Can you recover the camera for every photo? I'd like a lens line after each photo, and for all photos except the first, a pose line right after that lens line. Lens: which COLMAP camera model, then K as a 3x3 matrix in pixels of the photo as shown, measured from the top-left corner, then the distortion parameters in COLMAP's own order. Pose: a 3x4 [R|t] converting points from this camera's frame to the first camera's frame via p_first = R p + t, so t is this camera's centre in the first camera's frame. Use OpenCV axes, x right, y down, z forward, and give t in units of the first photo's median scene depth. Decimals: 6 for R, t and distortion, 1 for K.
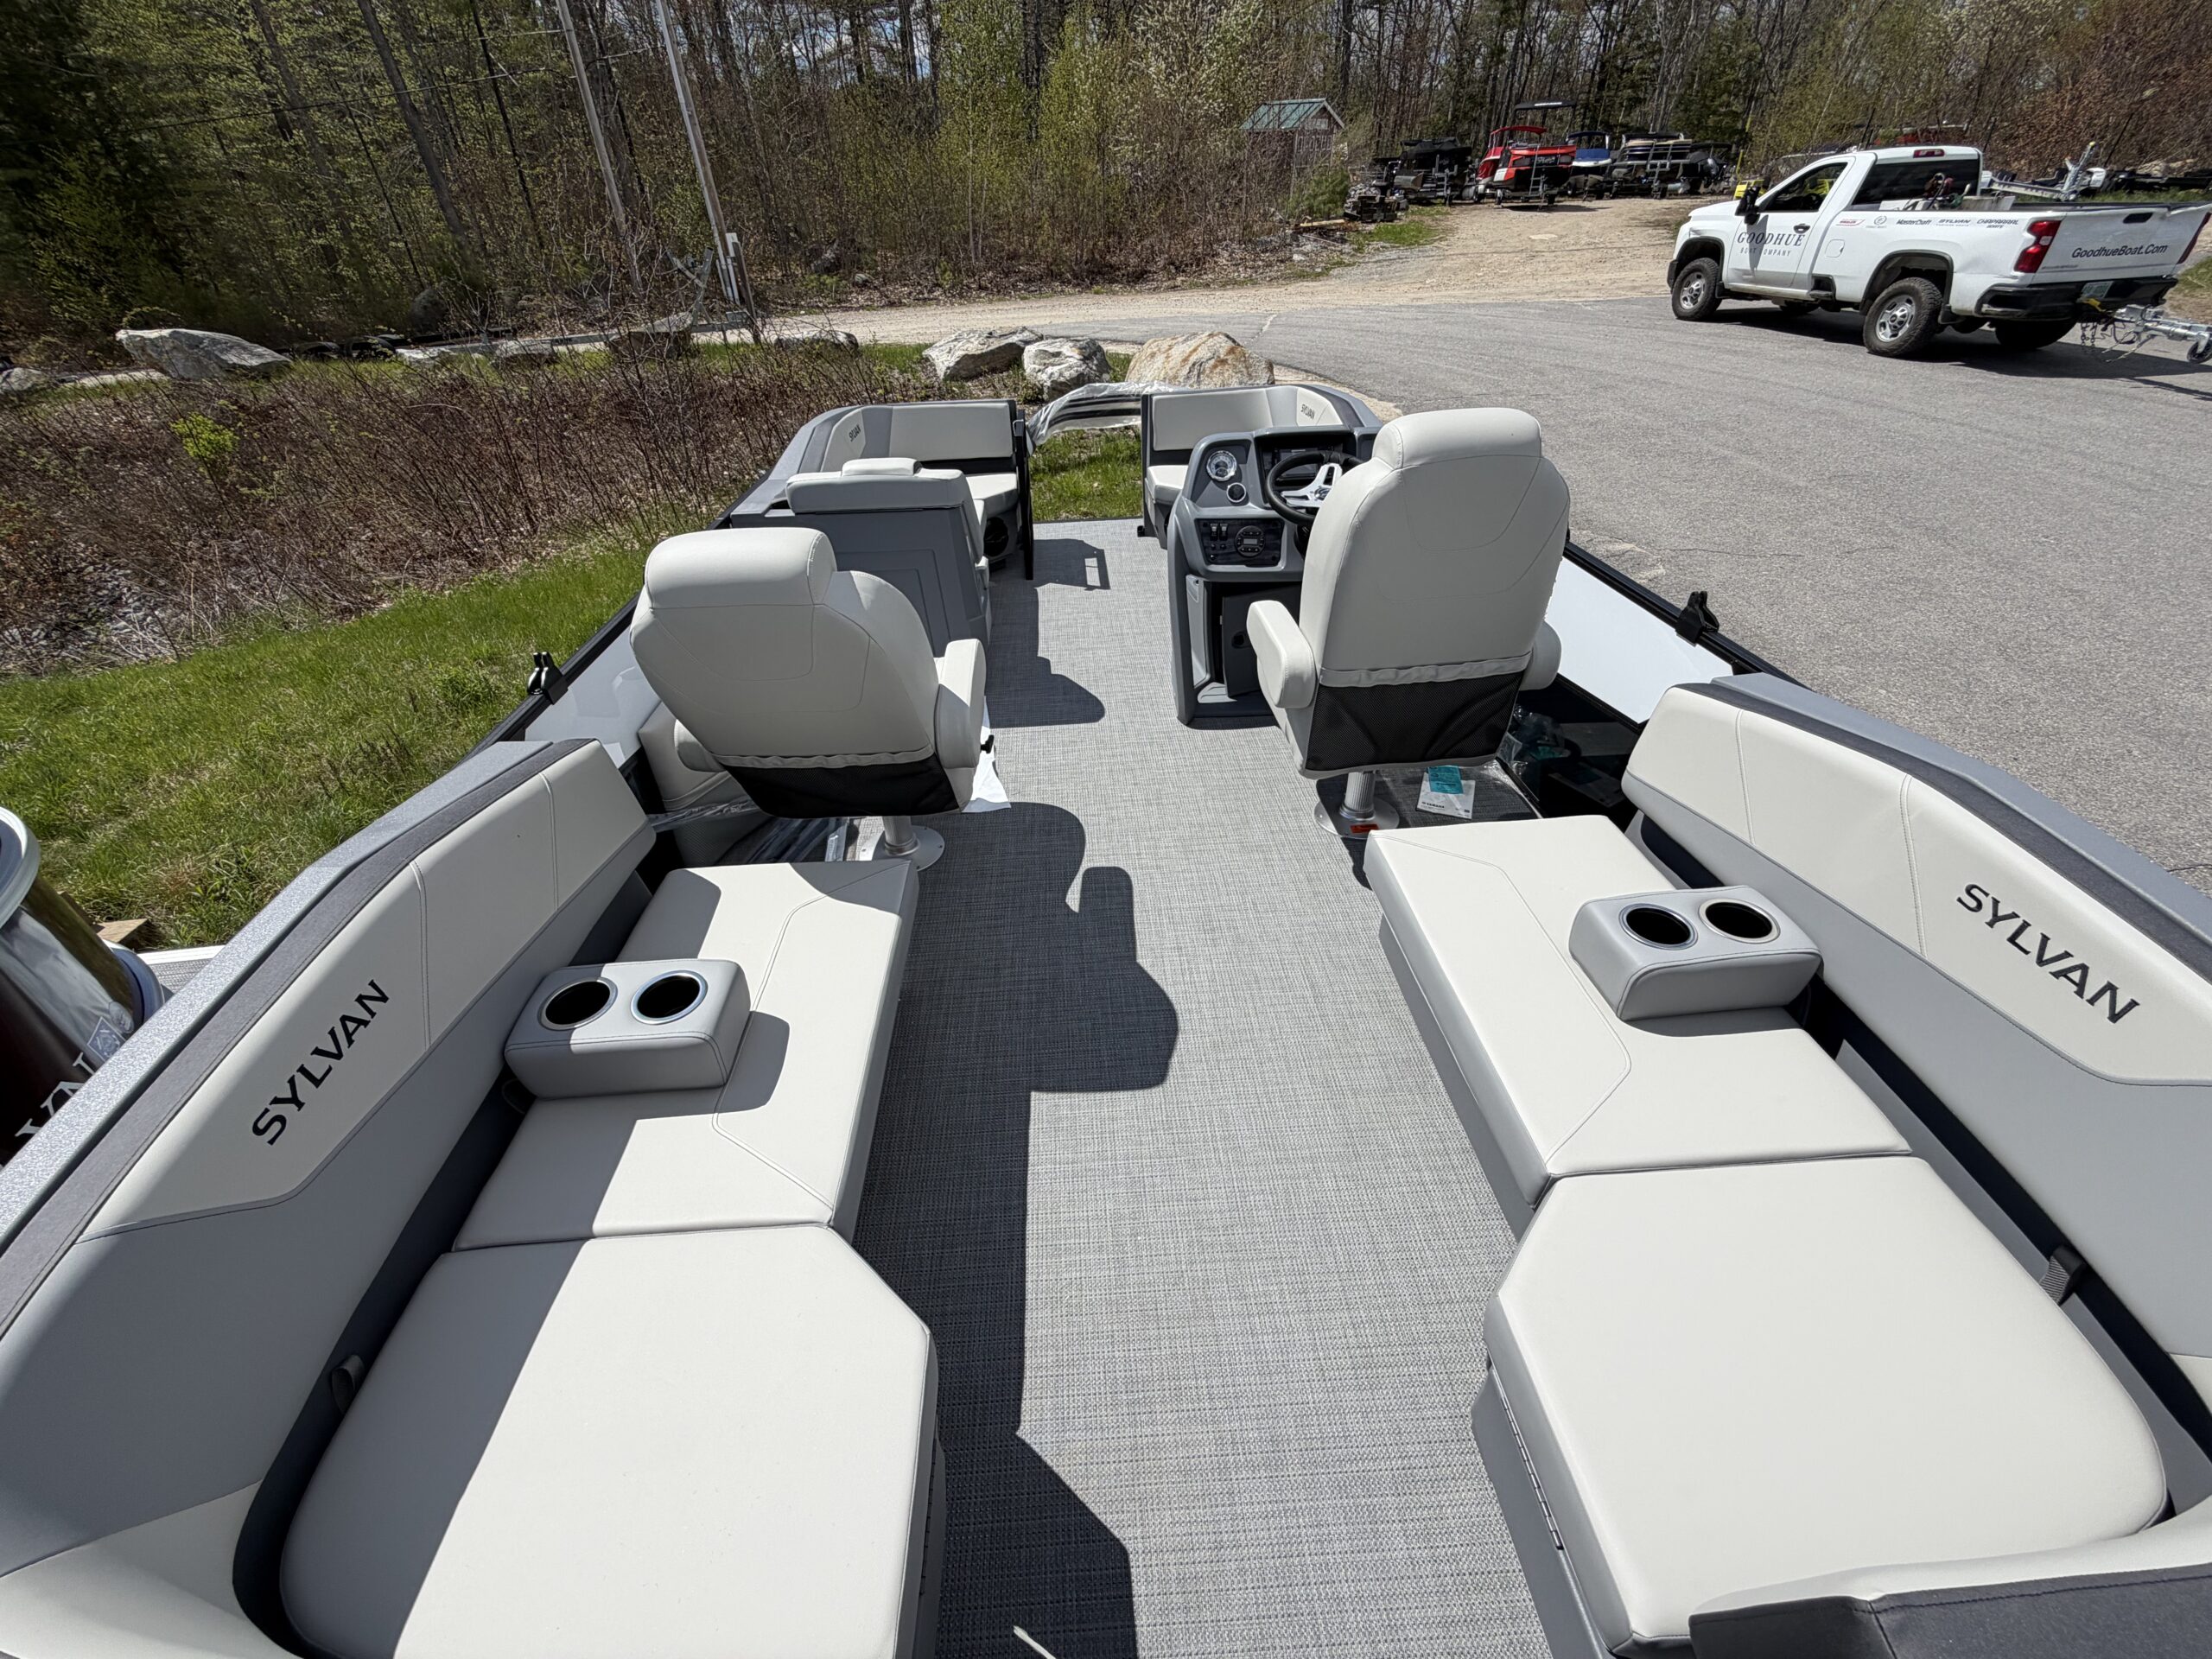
lens RADIAL K [[860.8, 0, 1094.7], [0, 860.8, 829.1], [0, 0, 1]] dist [-0.013624, 0.000022]
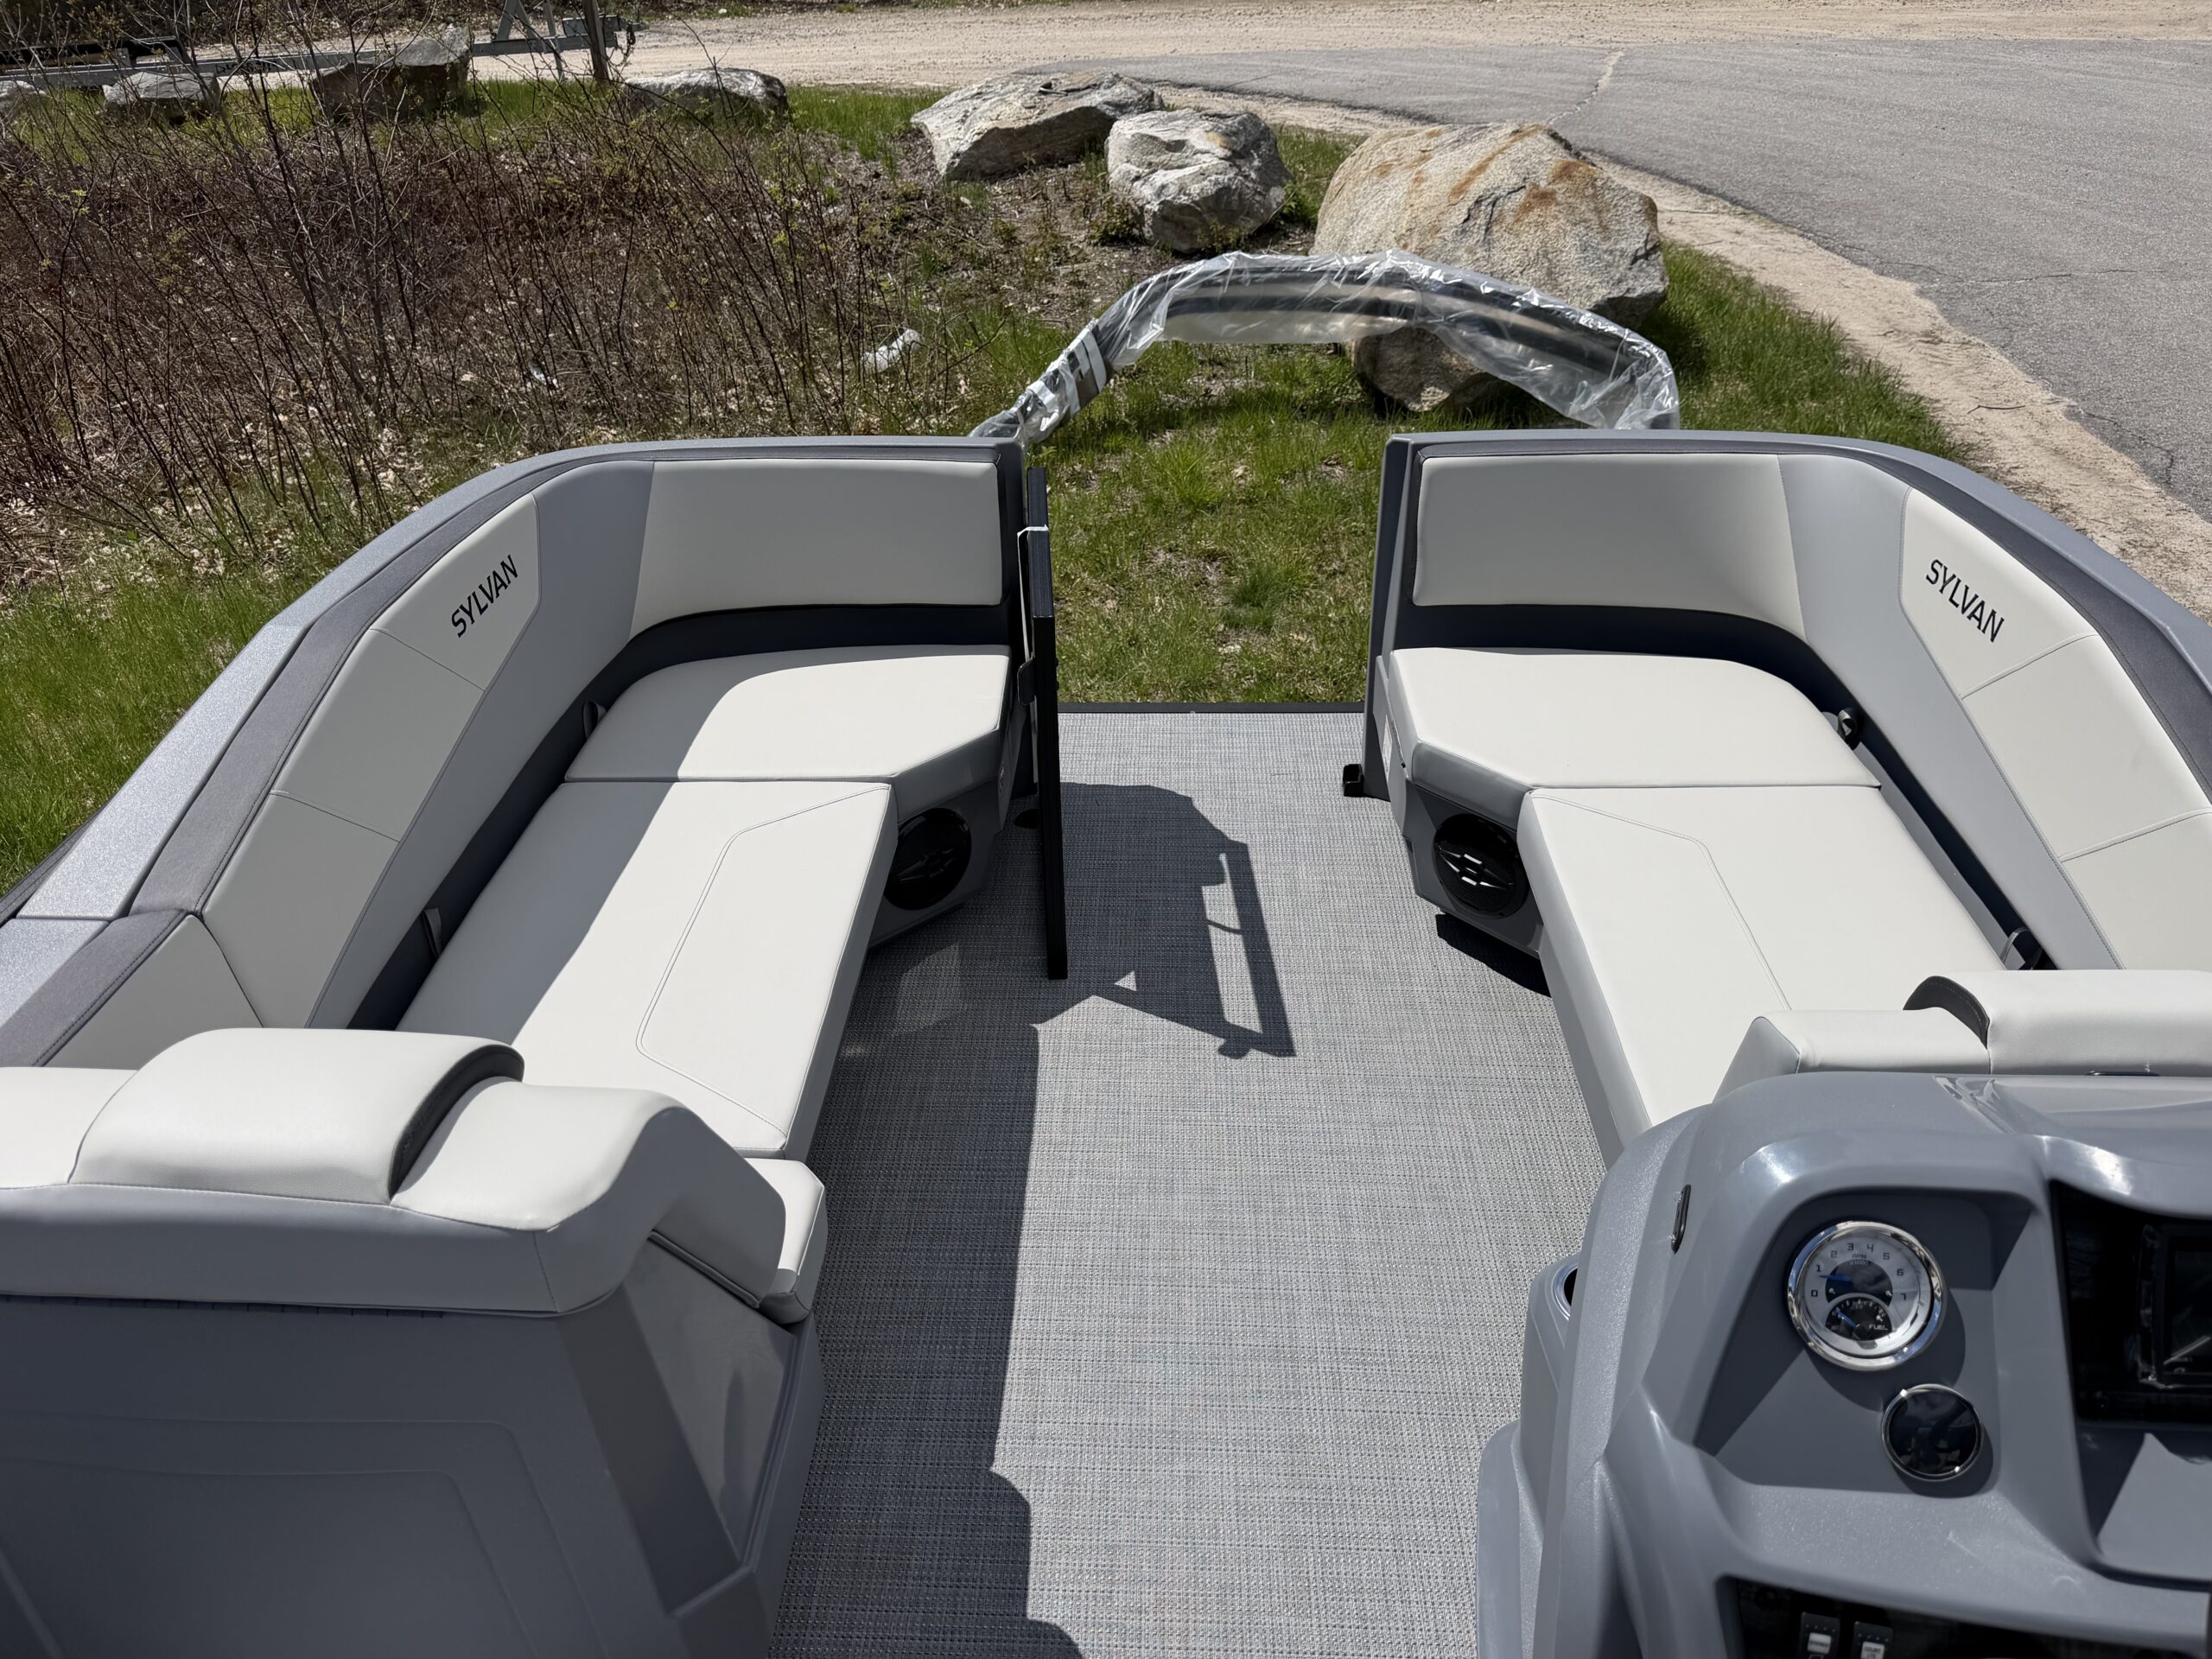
lens RADIAL K [[1545.3, 0, 1092.4], [0, 1545.3, 827.9], [0, 0, 1]] dist [0.009606, -0.023244]
pose [[0.995211, 0.064201, -0.073712, -0.003654], [-0.068013, 0.996409, -0.050428, -0.164738], [0.070209, 0.055200, 0.996004, 0.204963]]
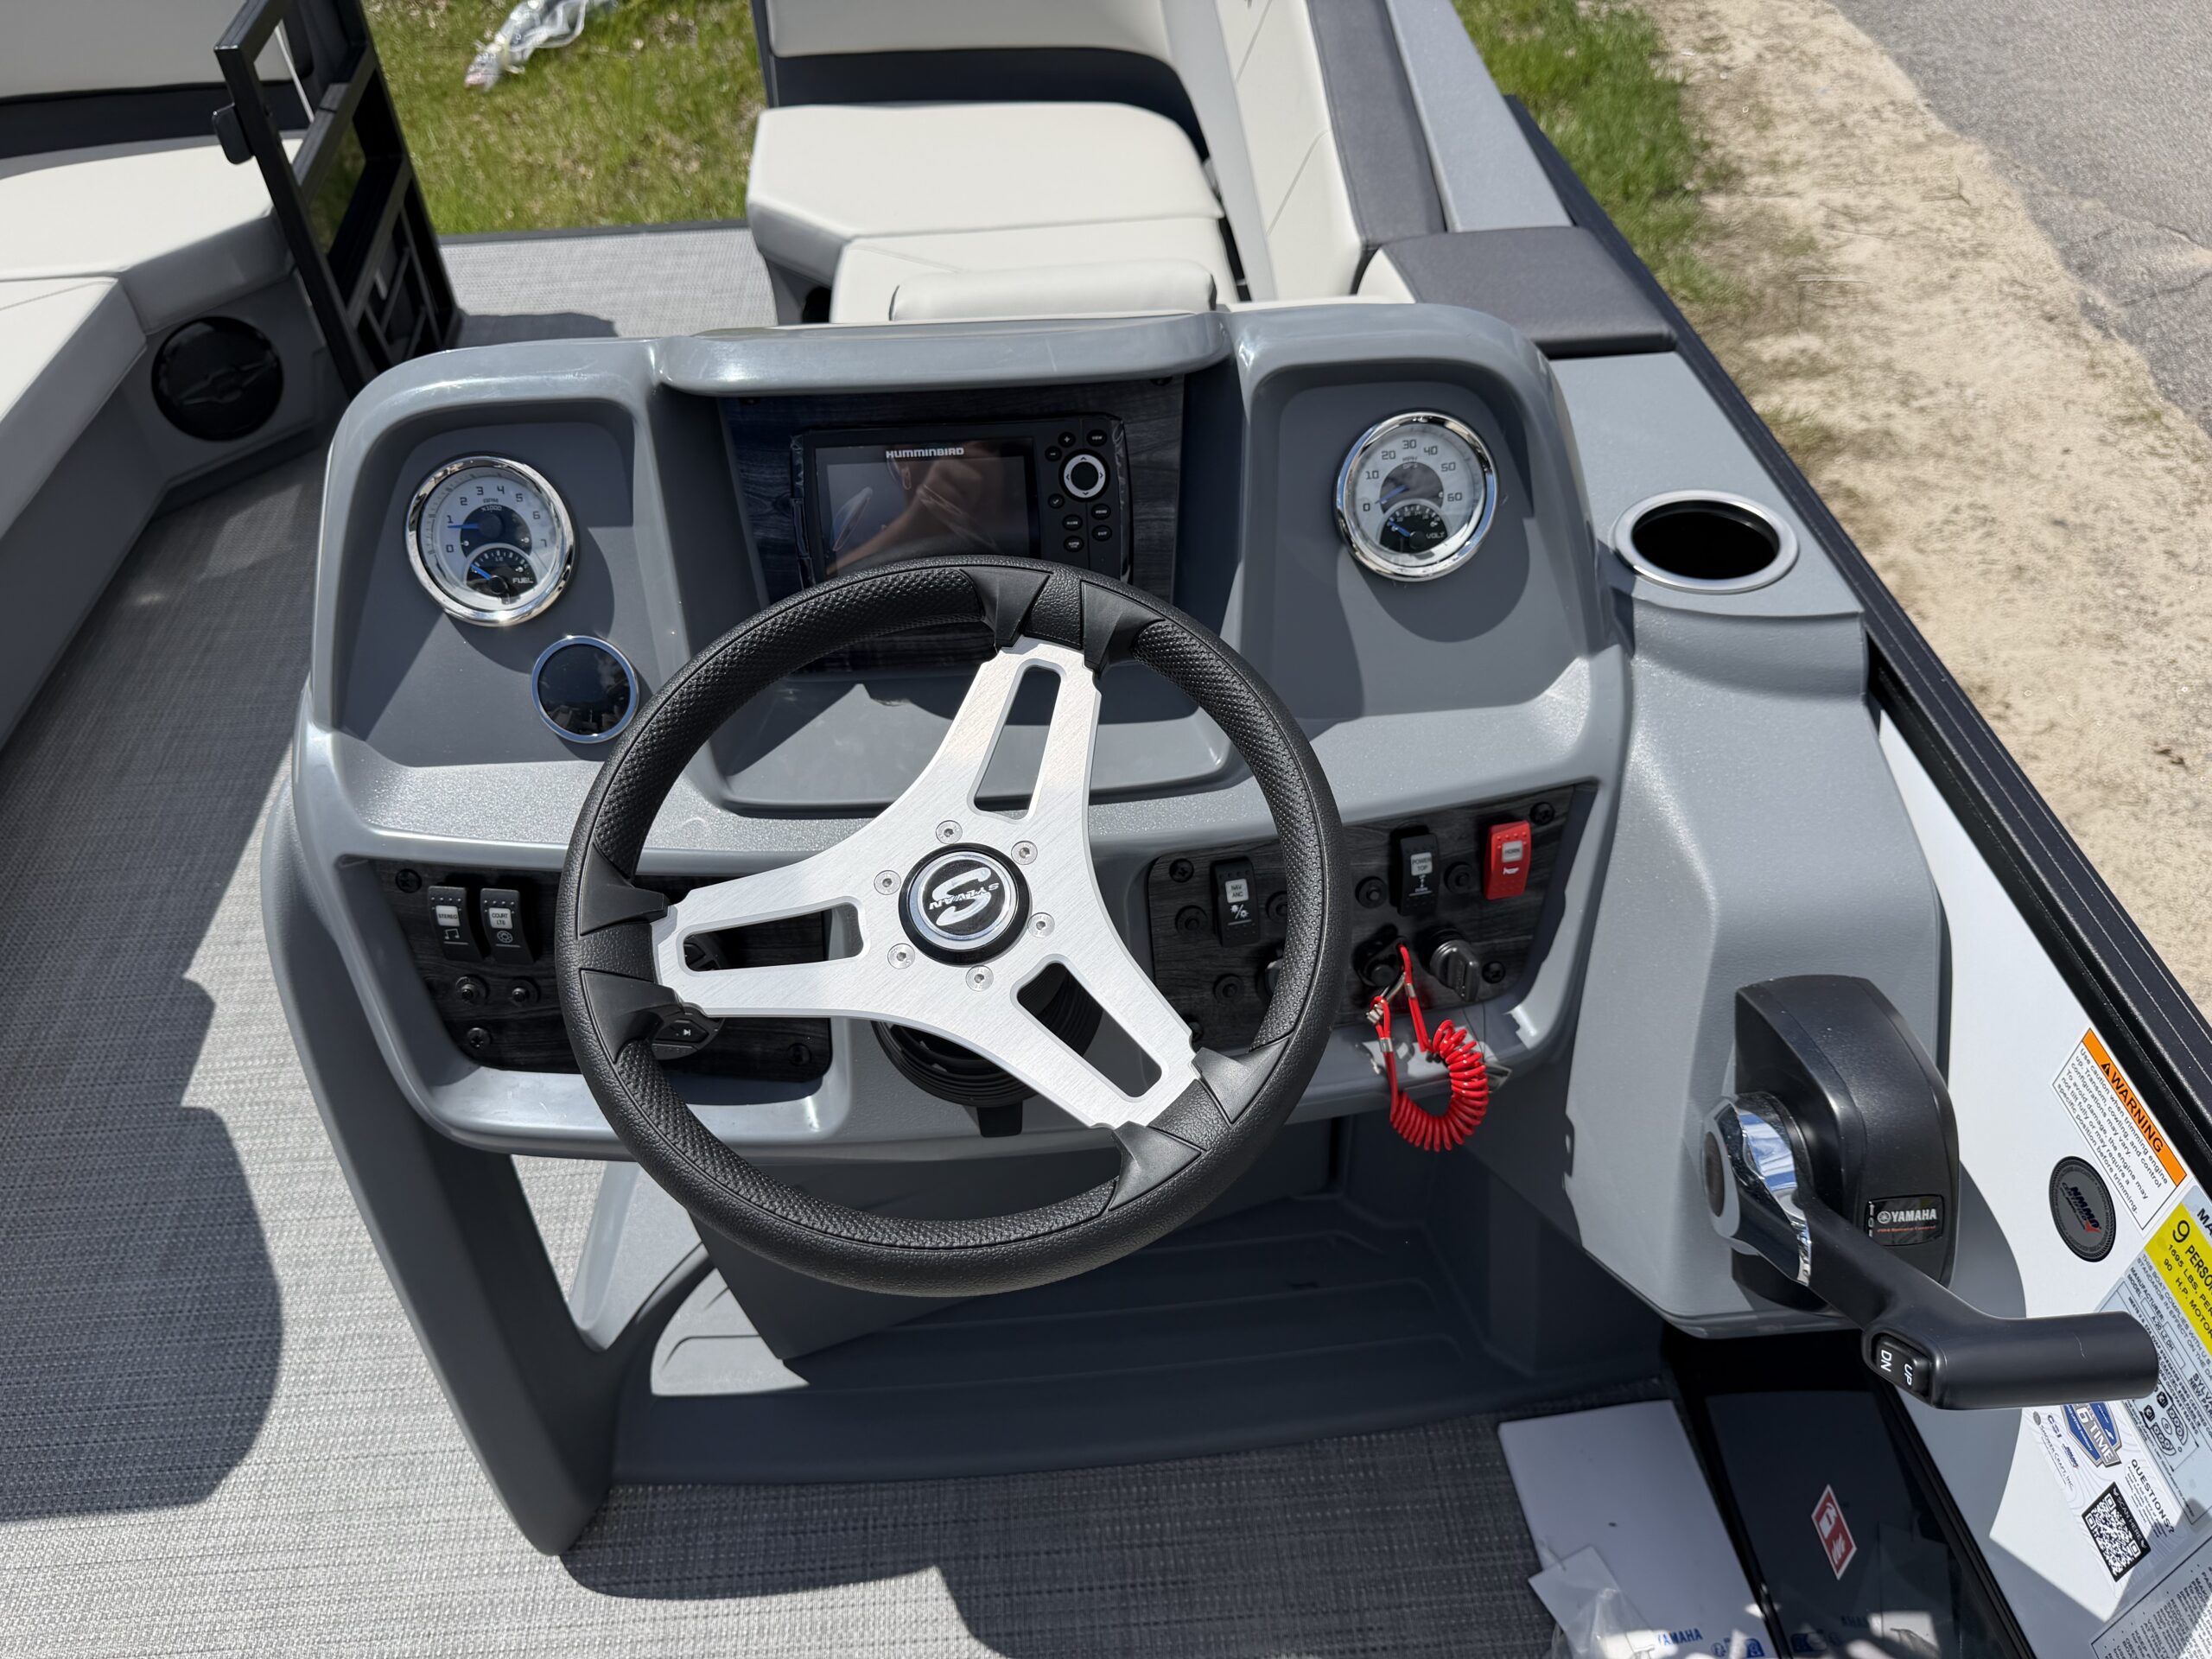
lens RADIAL K [[1561.6, 0, 1106.0], [0, 1561.6, 829.5], [0, 0, 1]] dist [-0.000285, -0.007249]
pose [[0.999345, -0.007127, 0.035467, 0.086472], [0.001443, 0.987475, 0.157766, -0.136424], [-0.036147, -0.157612, 0.986839, 0.220541]]
